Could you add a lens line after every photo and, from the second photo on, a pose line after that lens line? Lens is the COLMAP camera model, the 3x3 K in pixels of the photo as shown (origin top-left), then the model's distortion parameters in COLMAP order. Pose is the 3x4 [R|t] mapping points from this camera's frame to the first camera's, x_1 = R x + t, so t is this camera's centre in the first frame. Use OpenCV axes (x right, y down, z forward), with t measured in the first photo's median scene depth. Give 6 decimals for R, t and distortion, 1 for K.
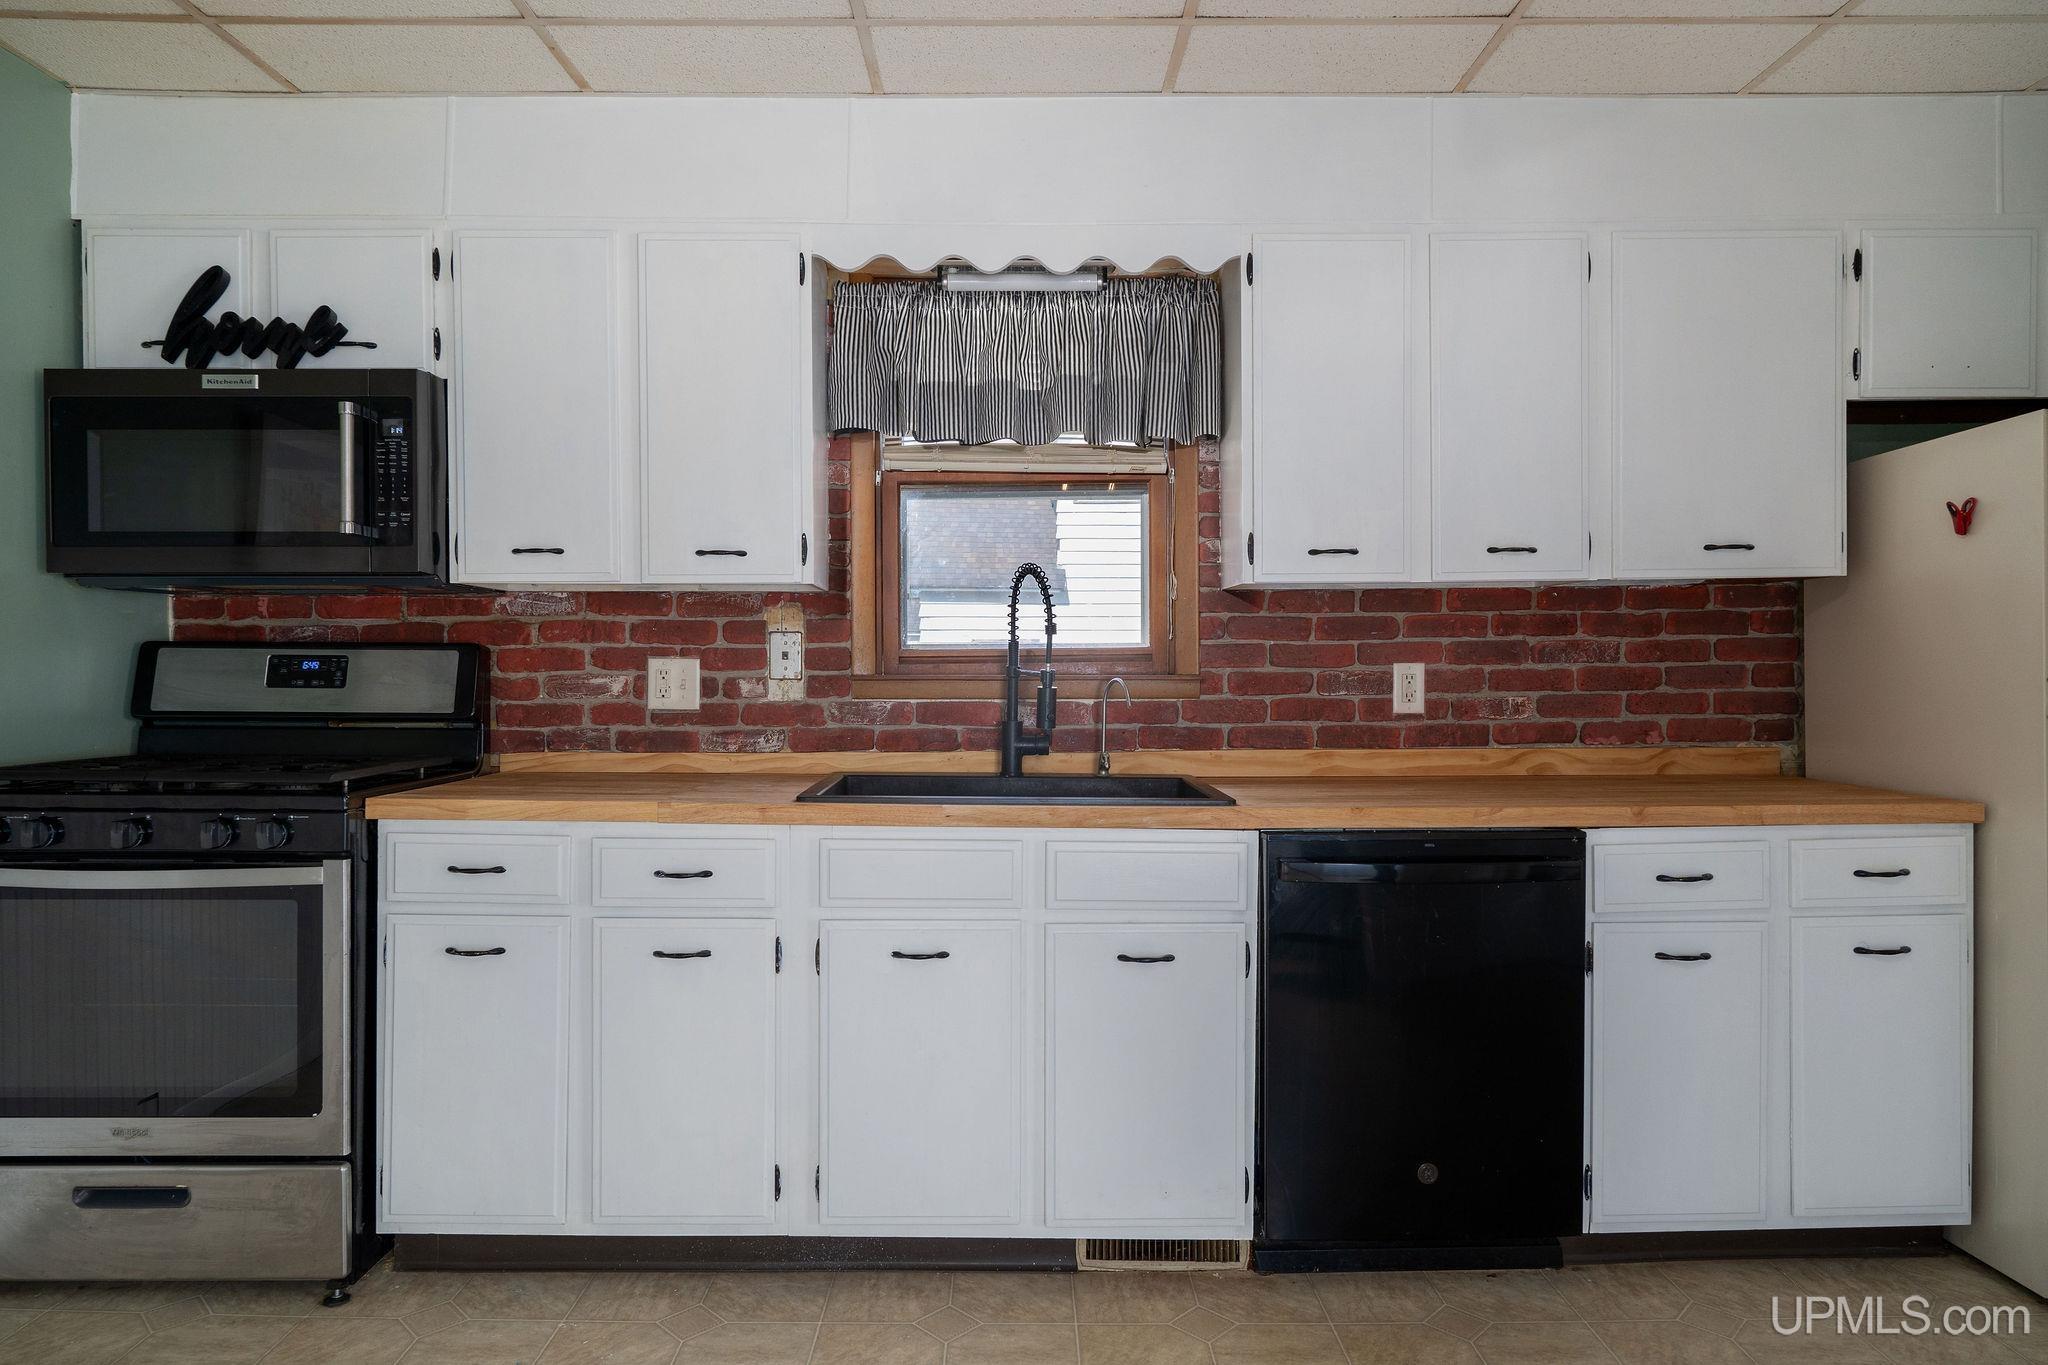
lens RADIAL K [[1212.9, 0, 1024.0], [0, 1212.9, 682.5], [0, 0, 1]] dist [0.002075, -0.000097]
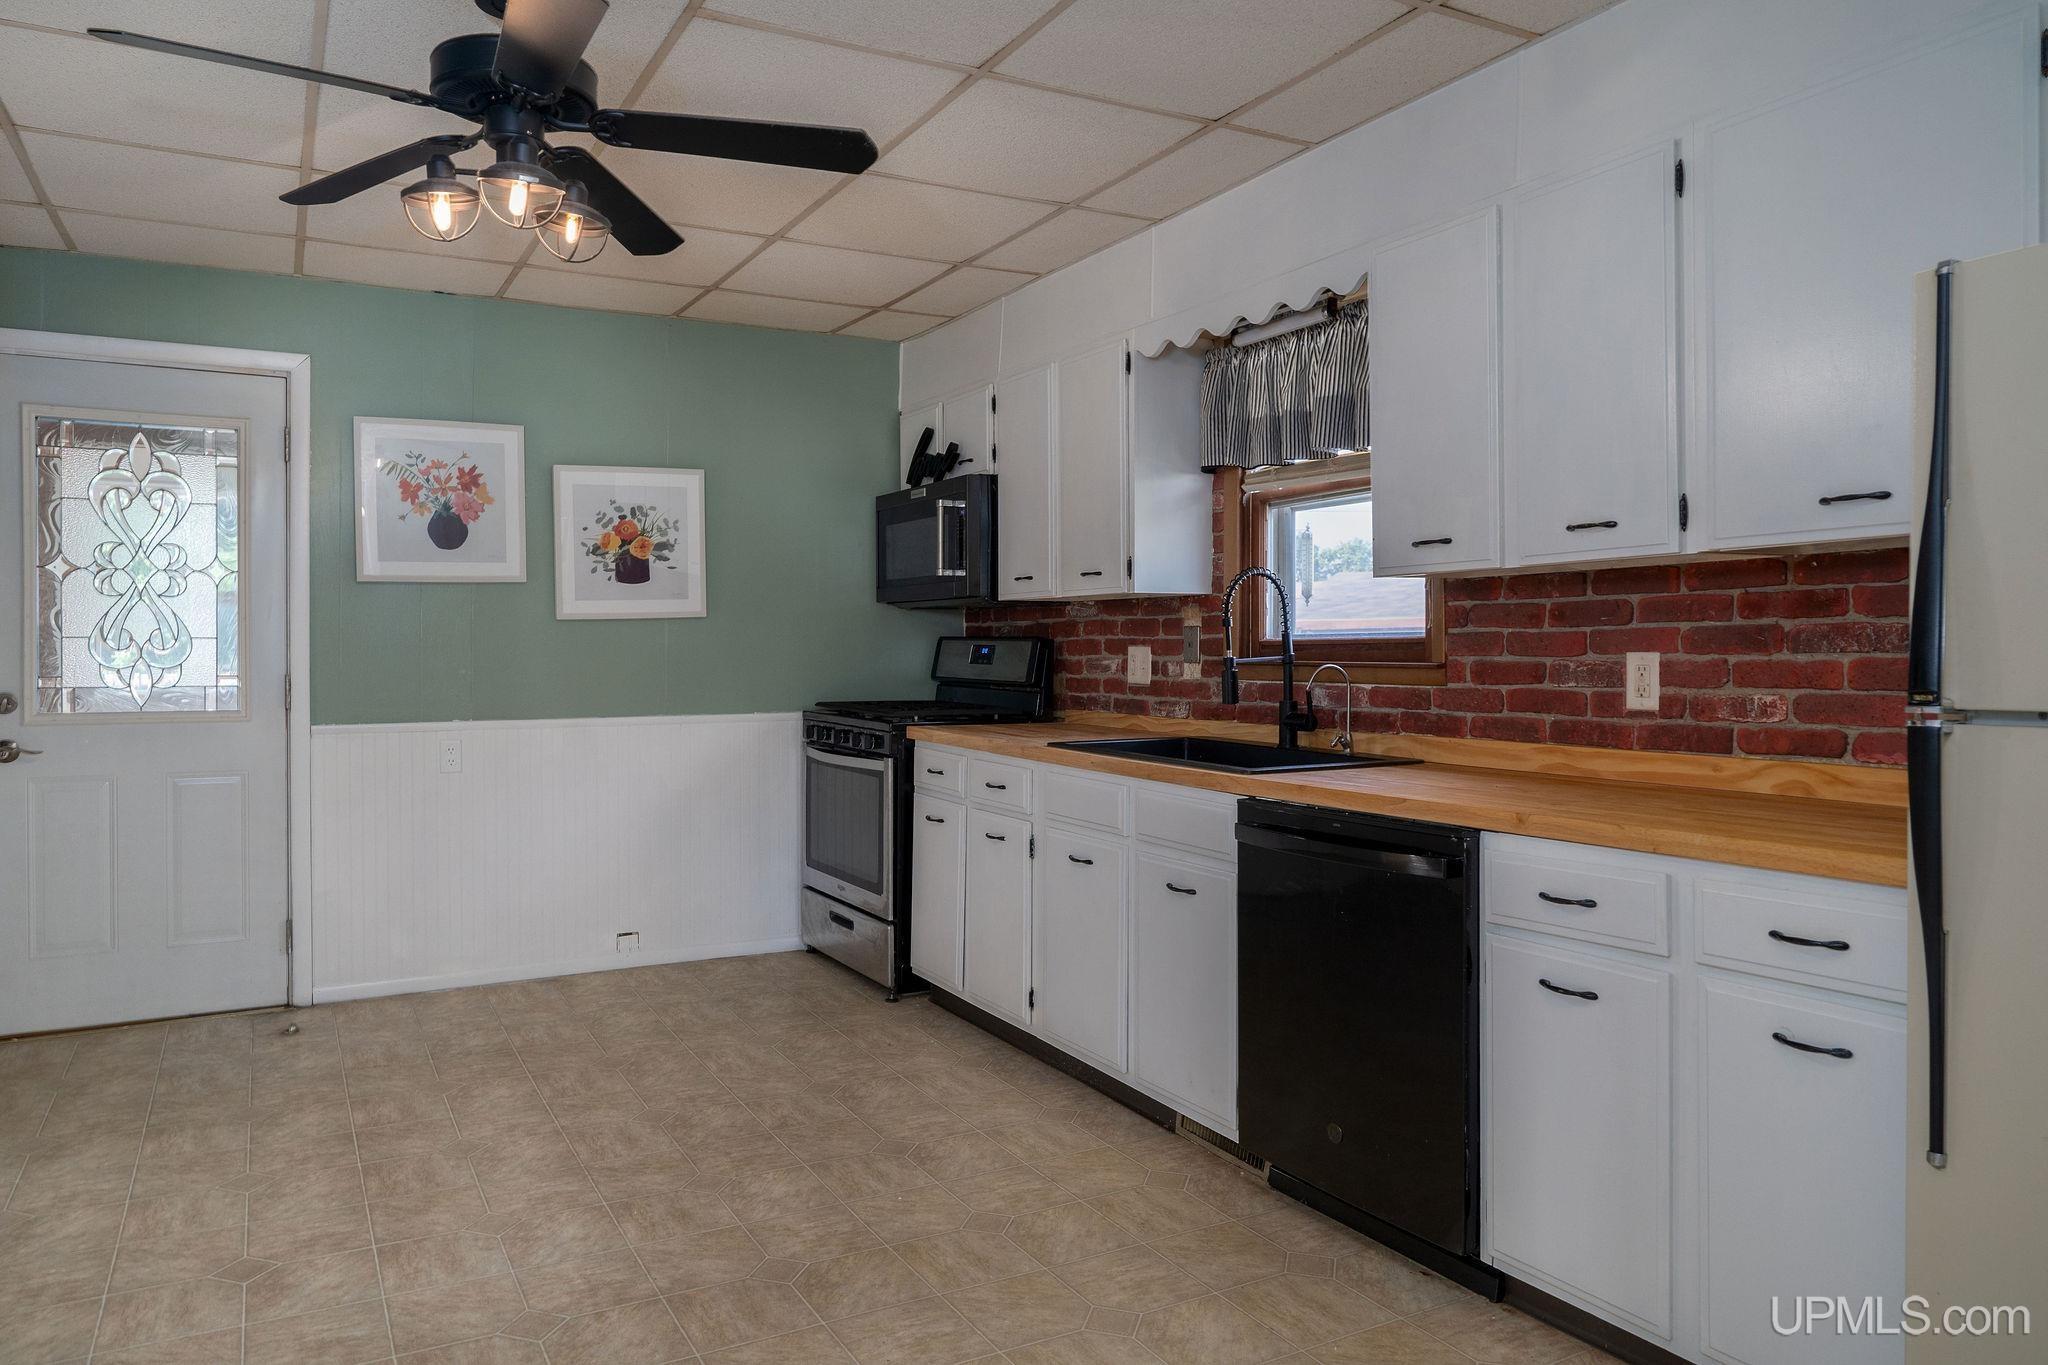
lens RADIAL K [[1389.1, 0, 1023.0], [0, 1389.1, 650.8], [0, 0, 1]] dist [0.000707, -0.000059]
pose [[0.466474, 0.004030, -0.884526, 1.035581], [-0.010335, 0.999946, -0.000895, -0.012142], [0.884475, 0.009559, 0.466491, 0.148827]]
